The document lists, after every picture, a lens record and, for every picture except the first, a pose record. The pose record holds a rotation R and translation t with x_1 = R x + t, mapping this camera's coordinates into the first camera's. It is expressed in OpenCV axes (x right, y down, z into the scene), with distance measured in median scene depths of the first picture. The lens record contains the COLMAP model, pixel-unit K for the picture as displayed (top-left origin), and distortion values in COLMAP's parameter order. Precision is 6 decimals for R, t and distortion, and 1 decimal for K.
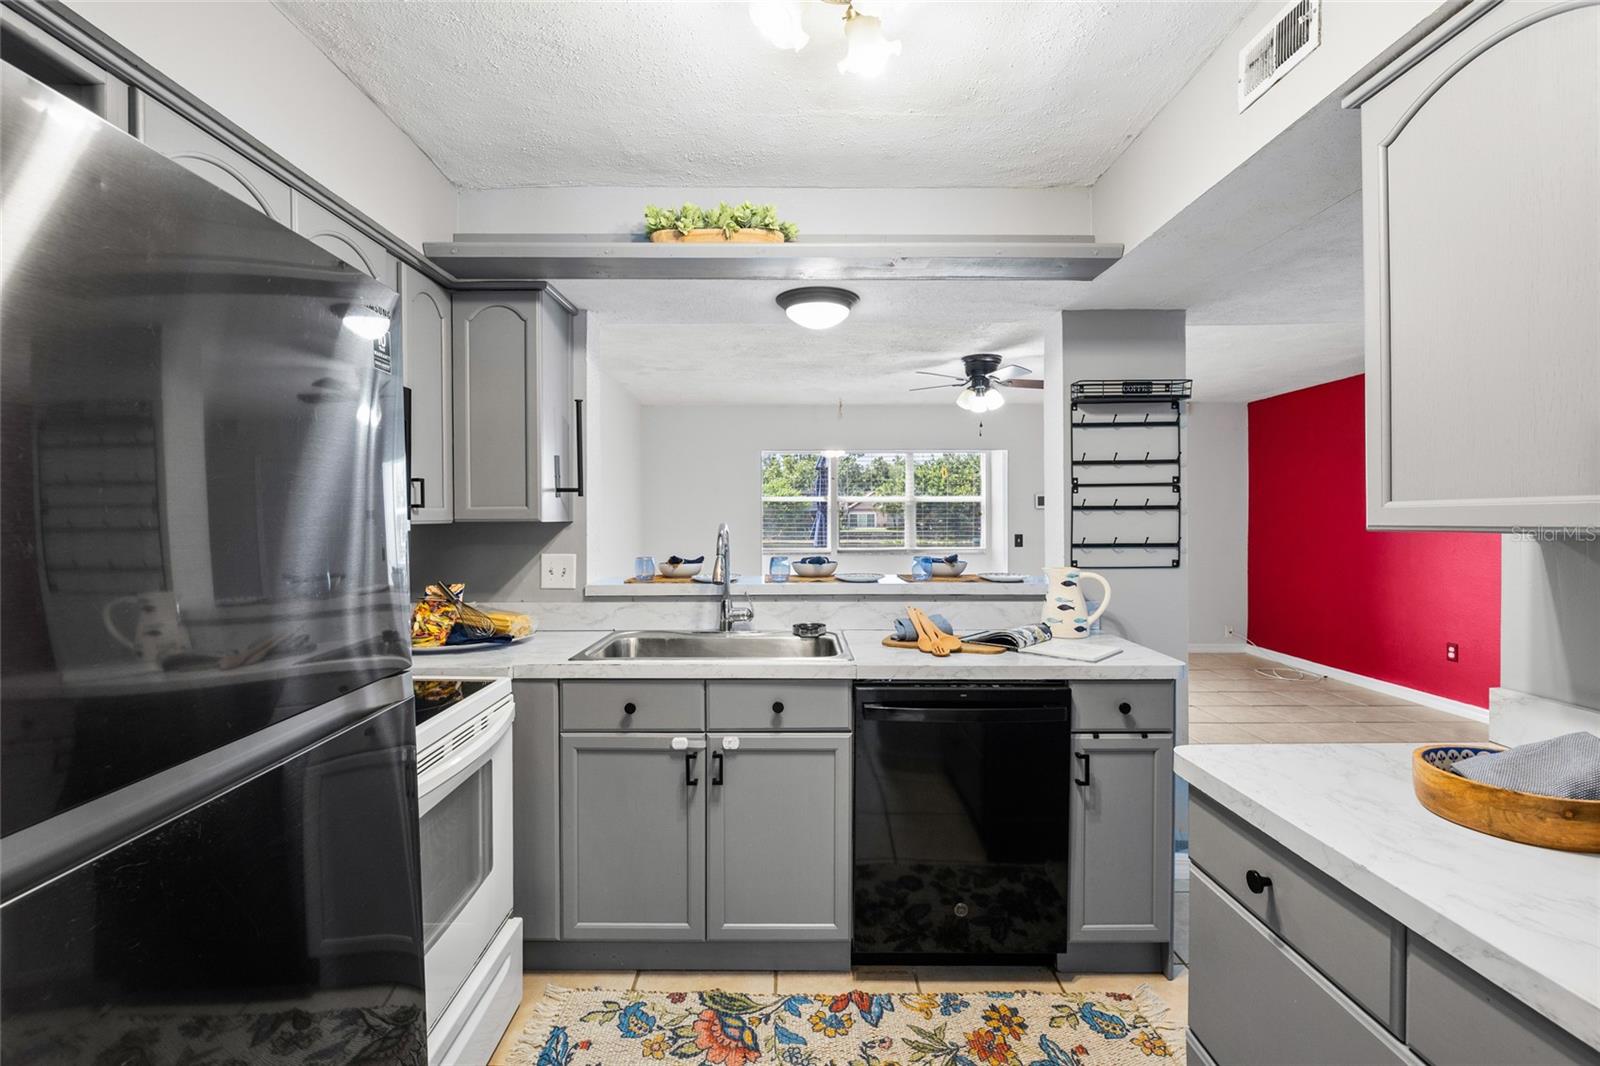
lens RADIAL K [[708.9, 0, 785.1], [0, 708.9, 526.7], [0, 0, 1]] dist [-0.006329, 0.001837]
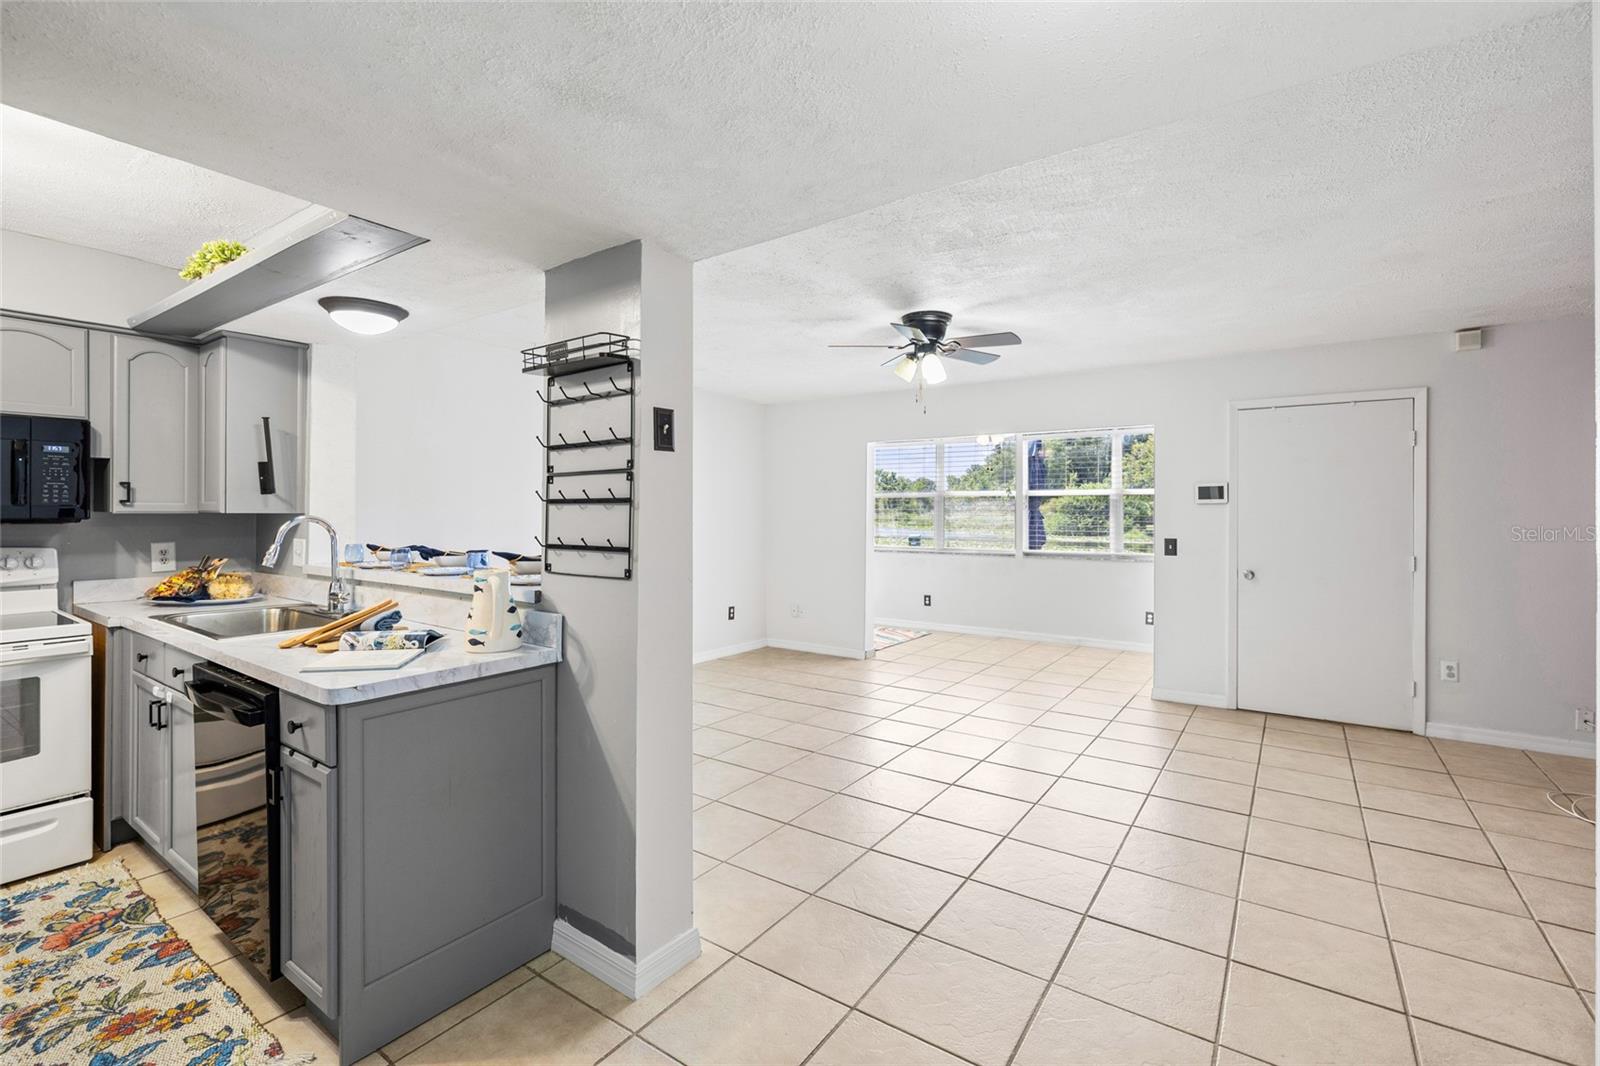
lens RADIAL K [[708.9, 0, 796.7], [0, 708.9, 509.7], [0, 0, 1]] dist [-0.006329, 0.001837]
pose [[0.821050, 0.004763, -0.570837, 1.413333], [-0.014987, 0.999800, -0.013214, -0.012324], [0.570660, 0.019405, 0.820957, 0.590916]]
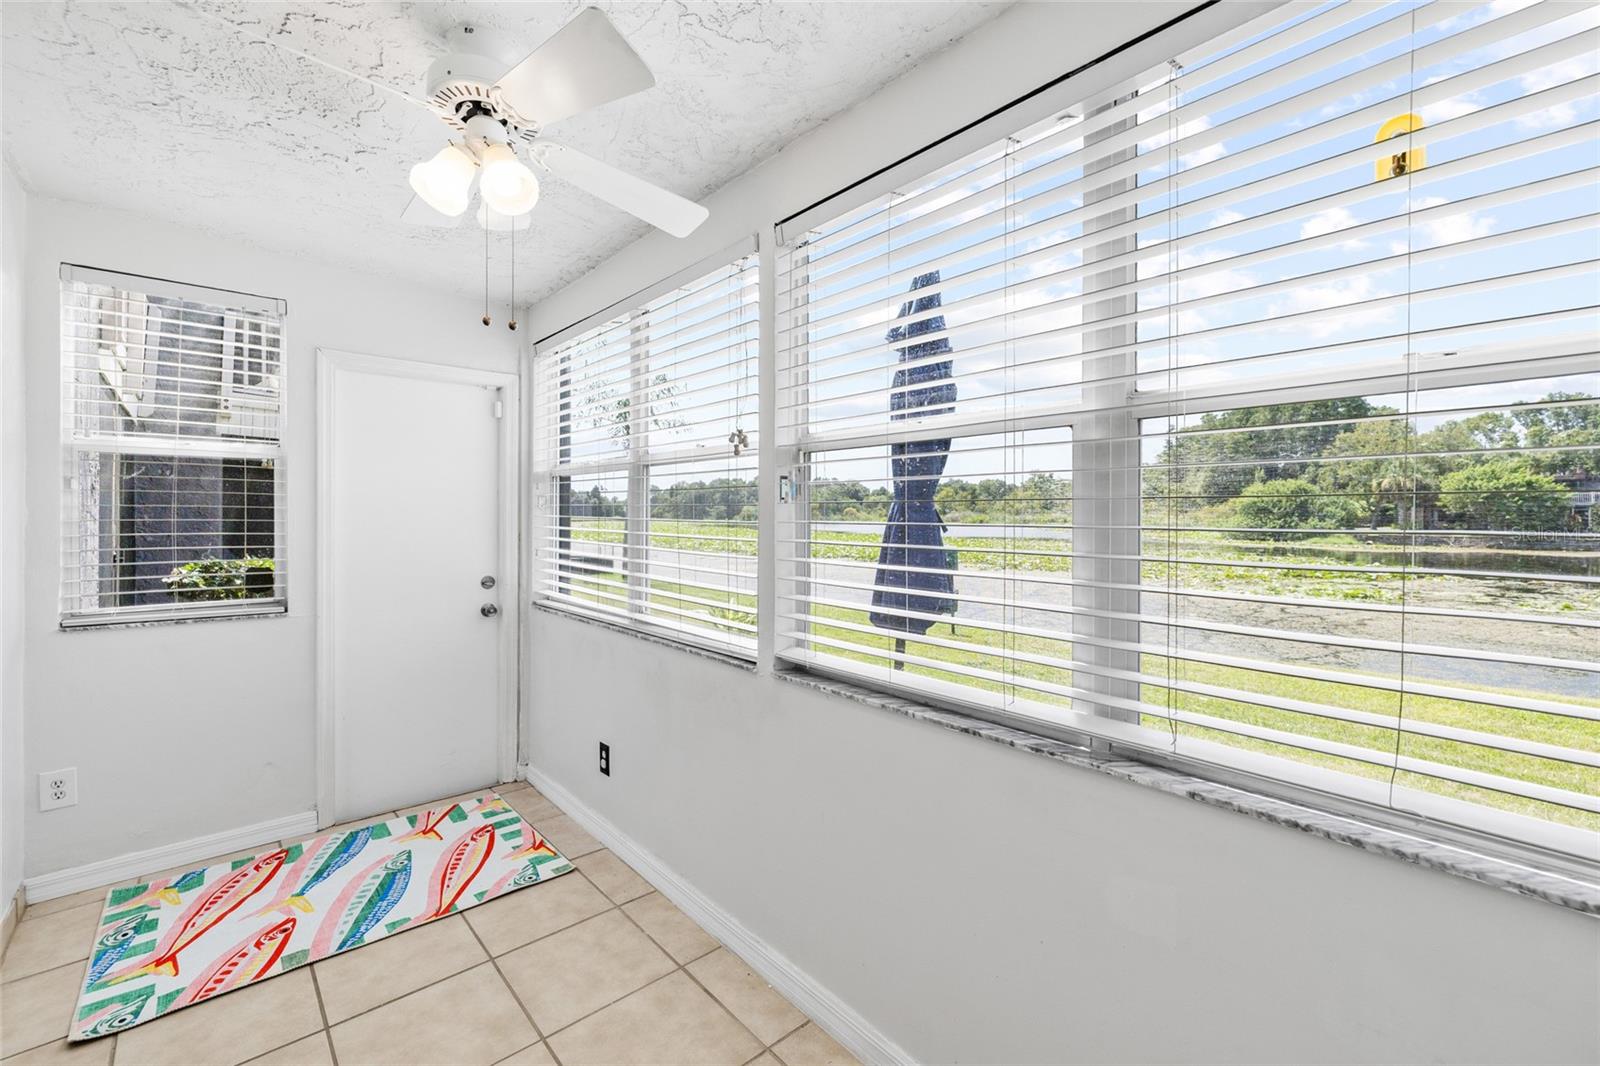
lens RADIAL K [[680.7, 0, 804.3], [0, 680.7, 517.3], [0, 0, 1]] dist [0.002446, 0.000039]
pose [[0.675468, 0.008822, -0.737336, 1.005125], [-0.014686, 0.999891, -0.001490, -0.054416], [0.737243, 0.011834, 0.675524, 3.580023]]
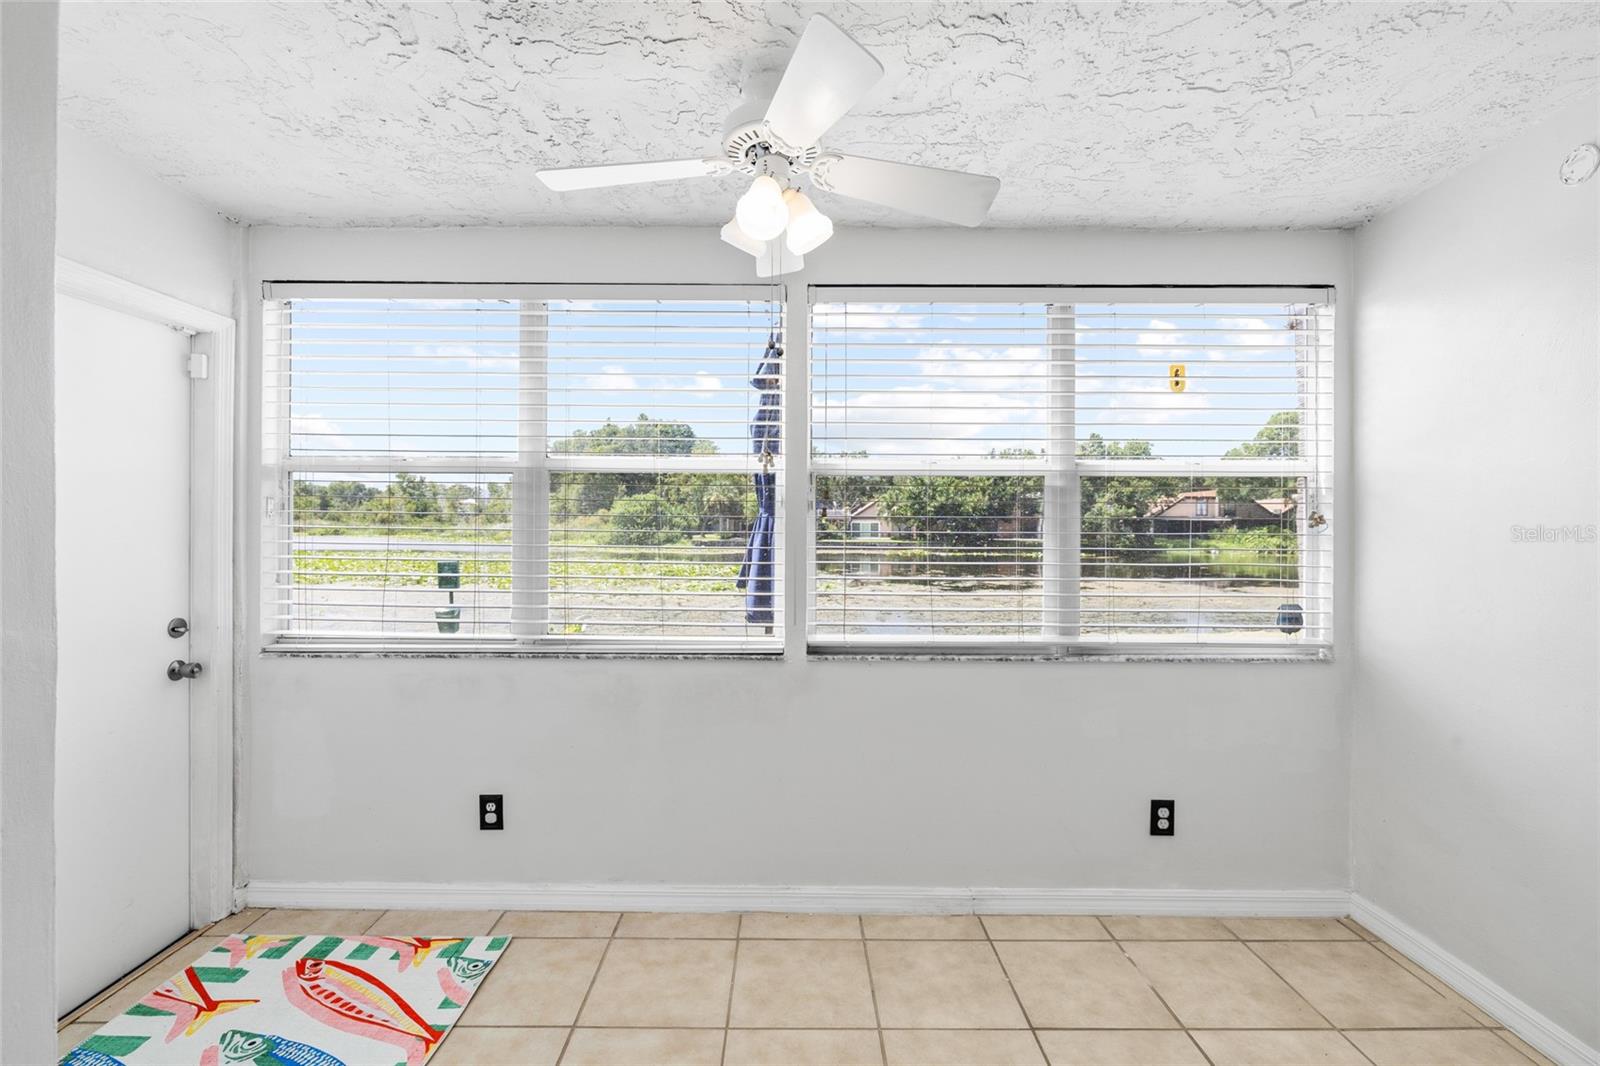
lens RADIAL K [[708.9, 0, 802.8], [0, 708.9, 530.8], [0, 0, 1]] dist [-0.006329, 0.001837]
pose [[0.999748, 0.008629, 0.020733, 0.276291], [-0.008514, 0.999948, -0.005623, -0.044170], [-0.020781, 0.005445, 0.999769, 3.025938]]
